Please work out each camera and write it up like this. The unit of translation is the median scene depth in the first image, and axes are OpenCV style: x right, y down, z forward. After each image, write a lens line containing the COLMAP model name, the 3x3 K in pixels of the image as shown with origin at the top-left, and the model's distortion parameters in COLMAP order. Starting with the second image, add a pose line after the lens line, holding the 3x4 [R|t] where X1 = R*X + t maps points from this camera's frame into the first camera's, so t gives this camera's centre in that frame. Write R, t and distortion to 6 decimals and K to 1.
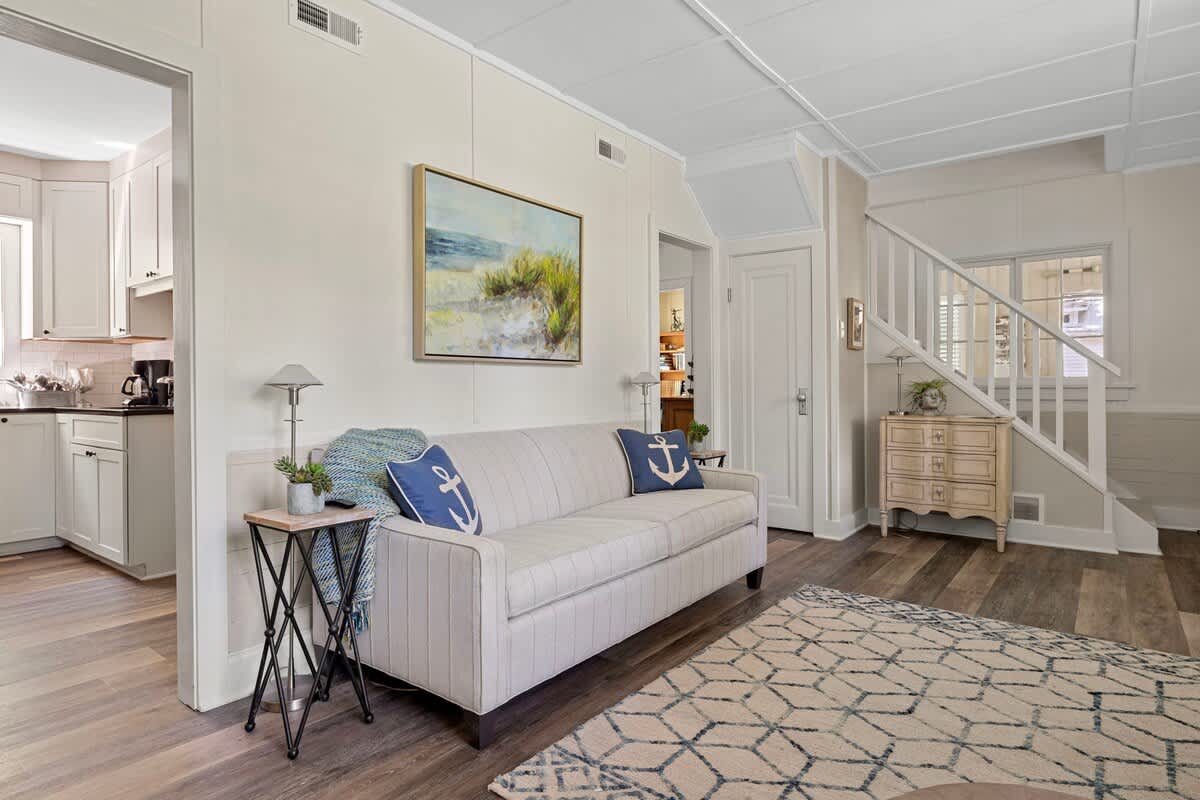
lens RADIAL K [[659.8, 0, 600.0], [0, 659.8, 400.0], [0, 0, 1]] dist [-0.001951, -0.000980]
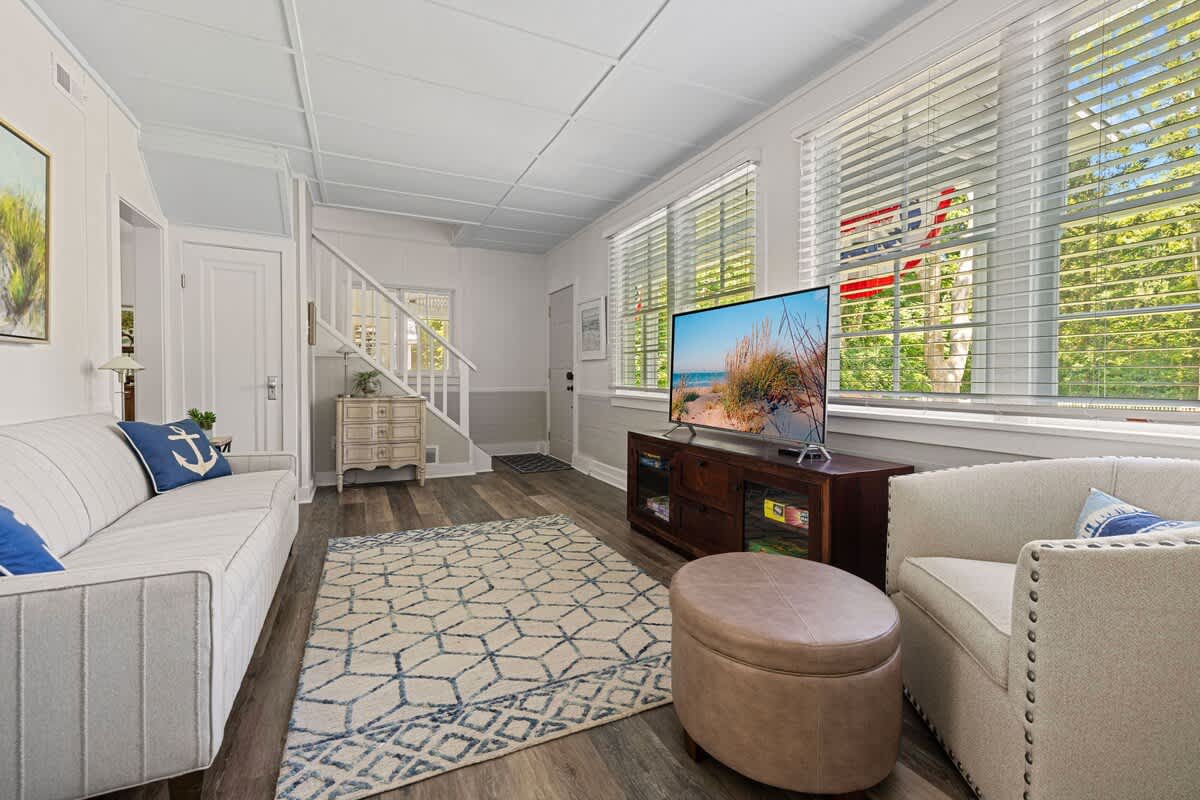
lens RADIAL K [[506.4, 0, 596.0], [0, 506.4, 389.0], [0, 0, 1]] dist [-0.001669, -0.000364]
pose [[0.453301, -0.014575, 0.891238, -0.319544], [0.008251, 0.999892, 0.012156, -0.002079], [-0.891319, 0.001843, 0.453373, 0.168076]]
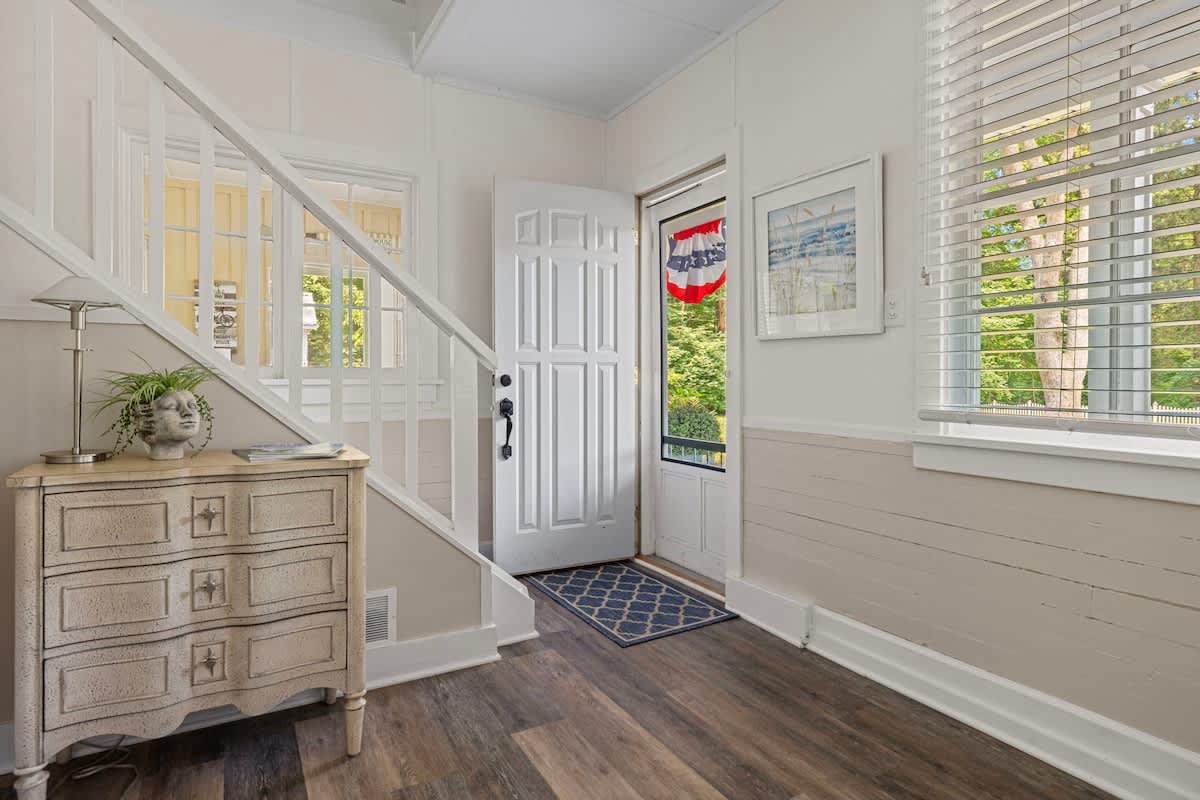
lens RADIAL K [[642.8, 0, 595.2], [0, 642.8, 379.2], [0, 0, 1]] dist [-0.001731, 0.000249]
pose [[0.389041, 0.001202, 0.921220, 0.361556], [0.013658, 0.999882, -0.007073, -0.025256], [-0.921119, 0.015334, 0.388979, 0.908197]]
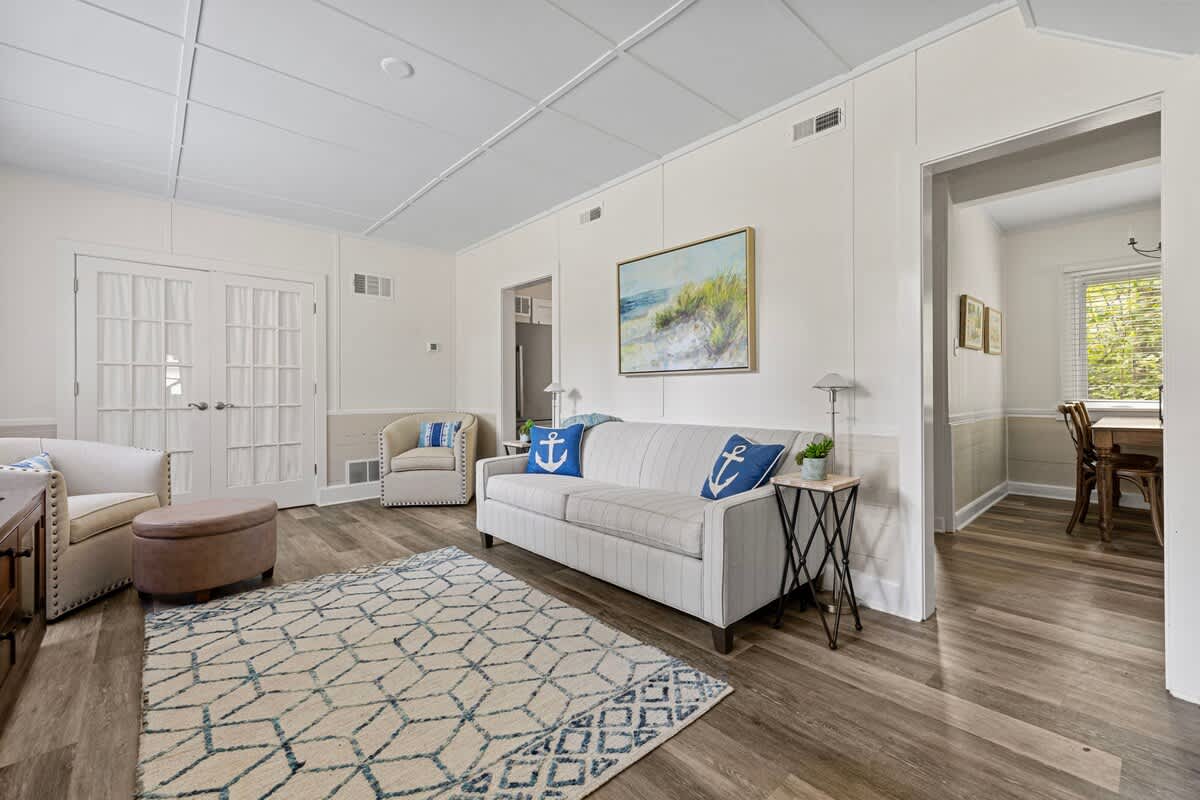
lens RADIAL K [[506.4, 0, 596.0], [0, 506.4, 389.0], [0, 0, 1]] dist [-0.001669, -0.000364]
pose [[-0.183053, -0.000695, -0.983103, 0.948667], [-0.013163, 0.999912, 0.001744, -0.025926], [0.983015, 0.013260, -0.183046, 1.071777]]
